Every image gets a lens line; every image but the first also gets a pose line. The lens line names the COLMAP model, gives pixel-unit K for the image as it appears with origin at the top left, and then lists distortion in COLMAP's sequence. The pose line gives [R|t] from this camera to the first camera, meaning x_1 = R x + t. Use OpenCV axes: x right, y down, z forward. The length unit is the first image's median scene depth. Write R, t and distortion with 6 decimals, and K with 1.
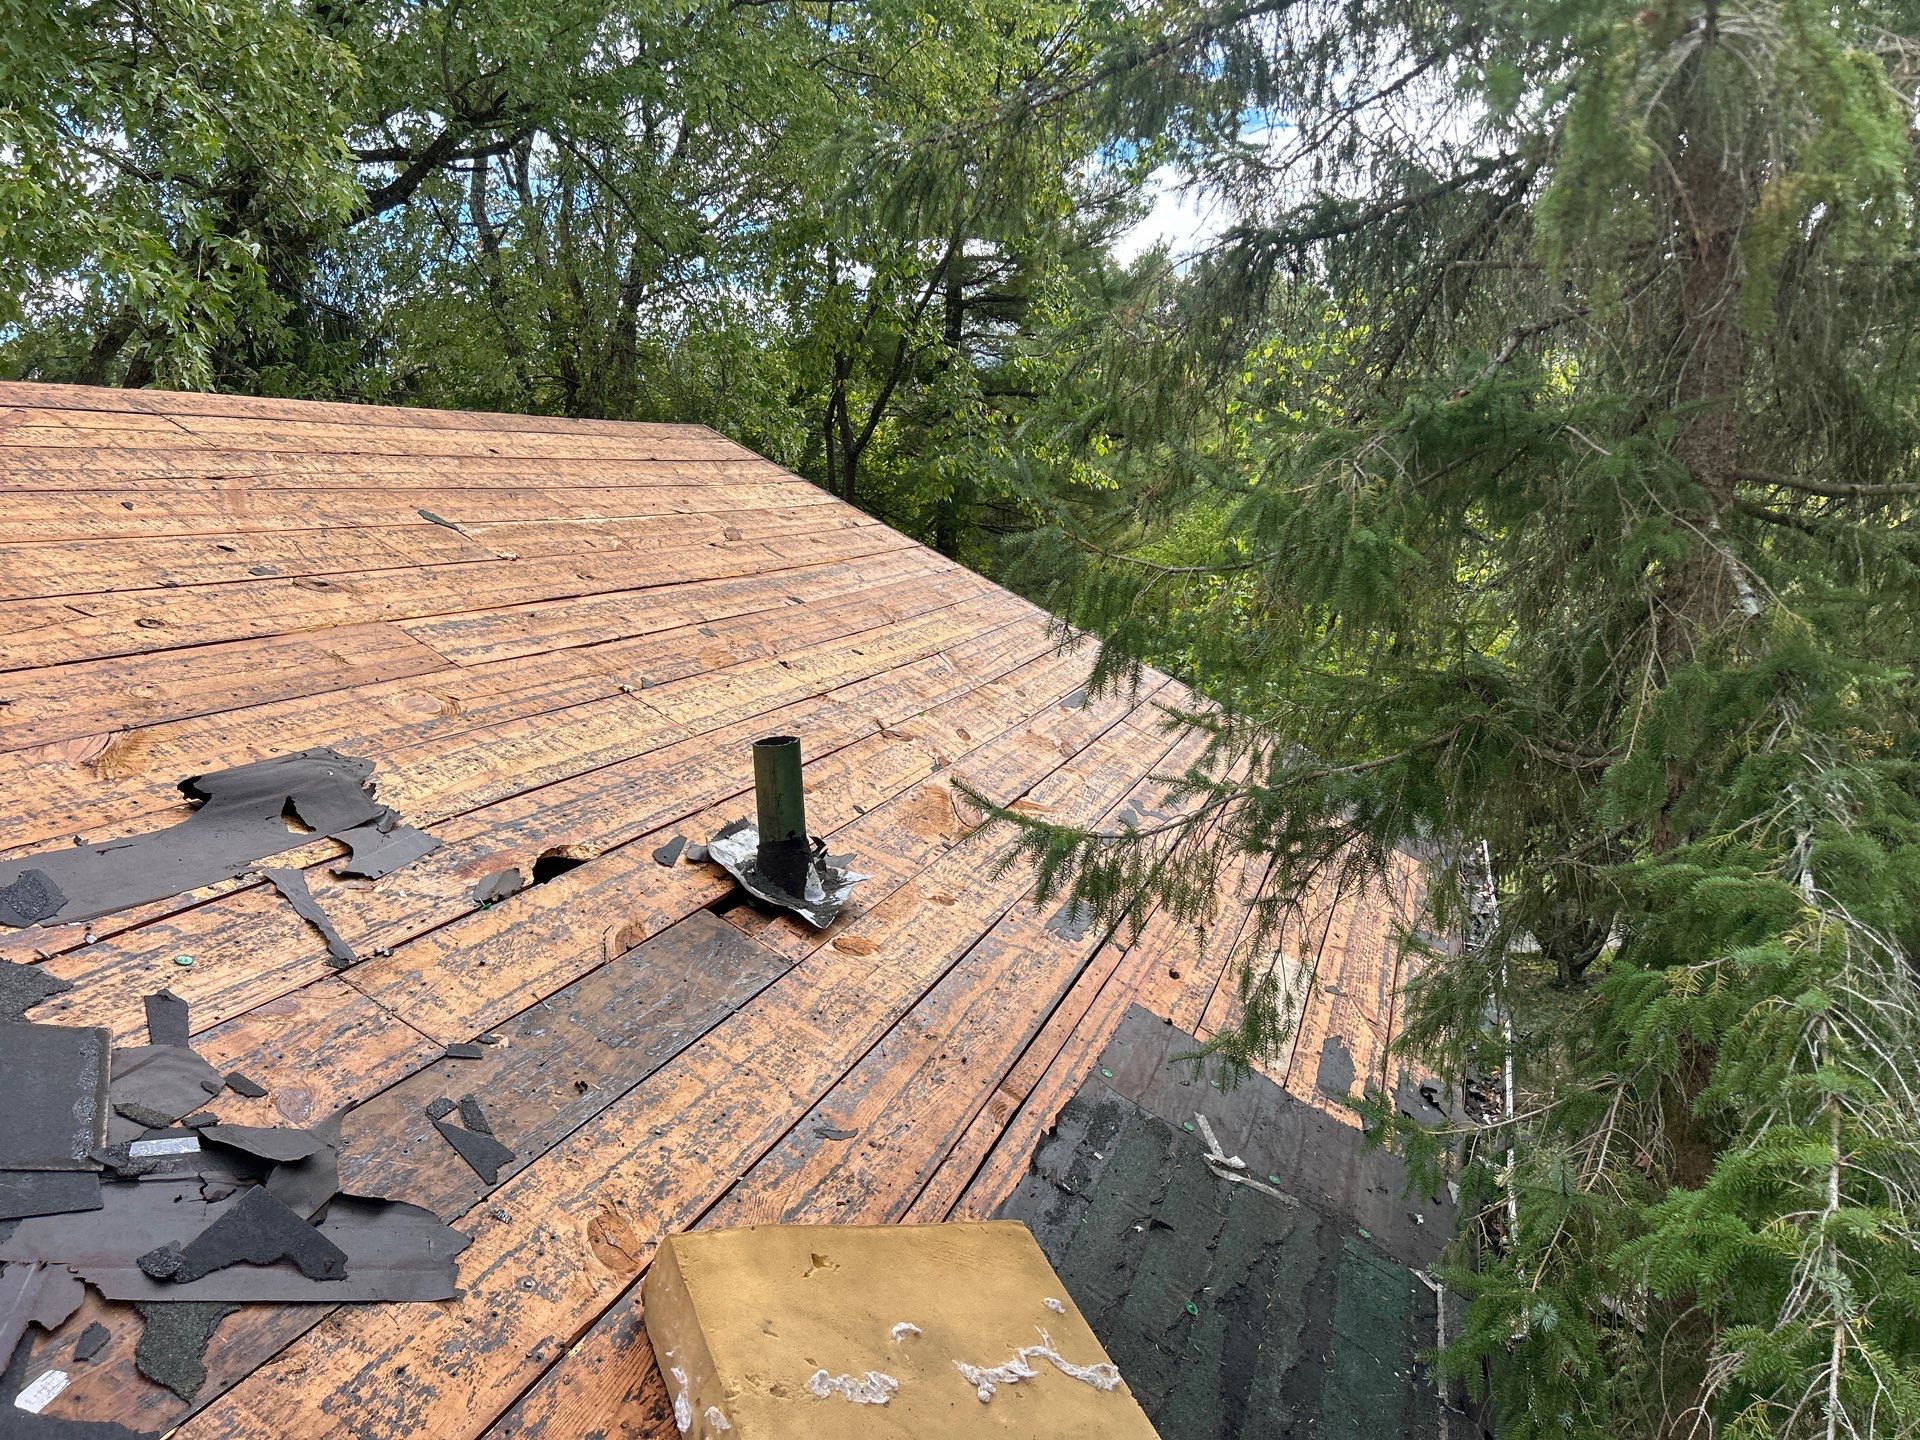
lens RADIAL K [[1413.8, 0, 965.7], [0, 1413.8, 720.4], [0, 0, 1]] dist [0.052555, -0.062422]
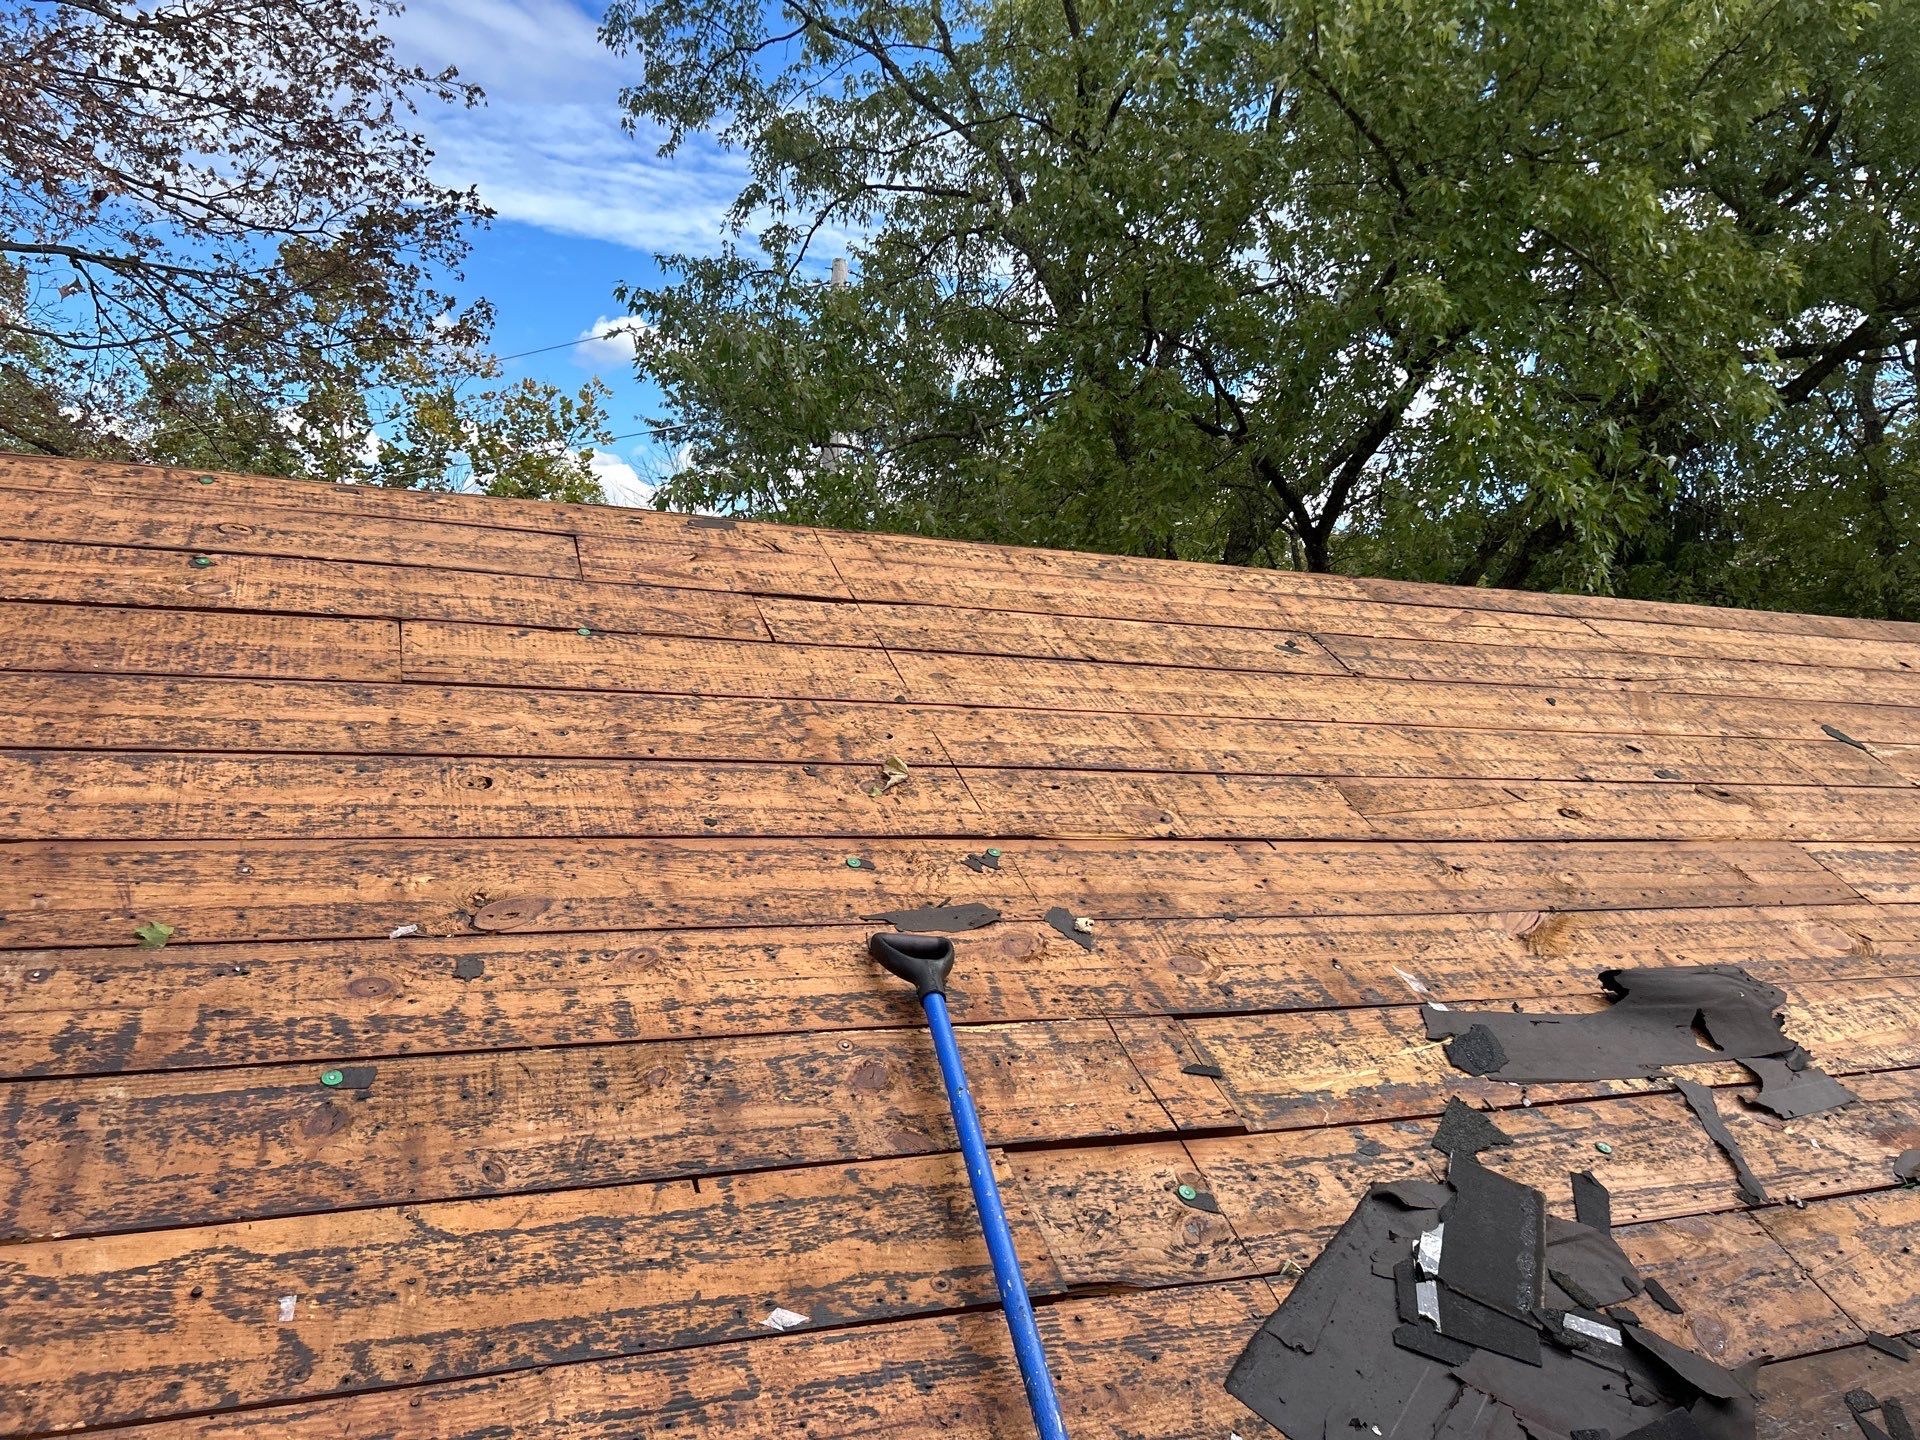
lens RADIAL K [[1413.8, 0, 973.3], [0, 1413.8, 716.2], [0, 0, 1]] dist [0.052555, -0.062422]
pose [[0.659855, 0.091106, -0.745850, -0.082281], [-0.187282, 0.981236, -0.045830, -0.007125], [0.727679, 0.169926, 0.664536, -0.073392]]
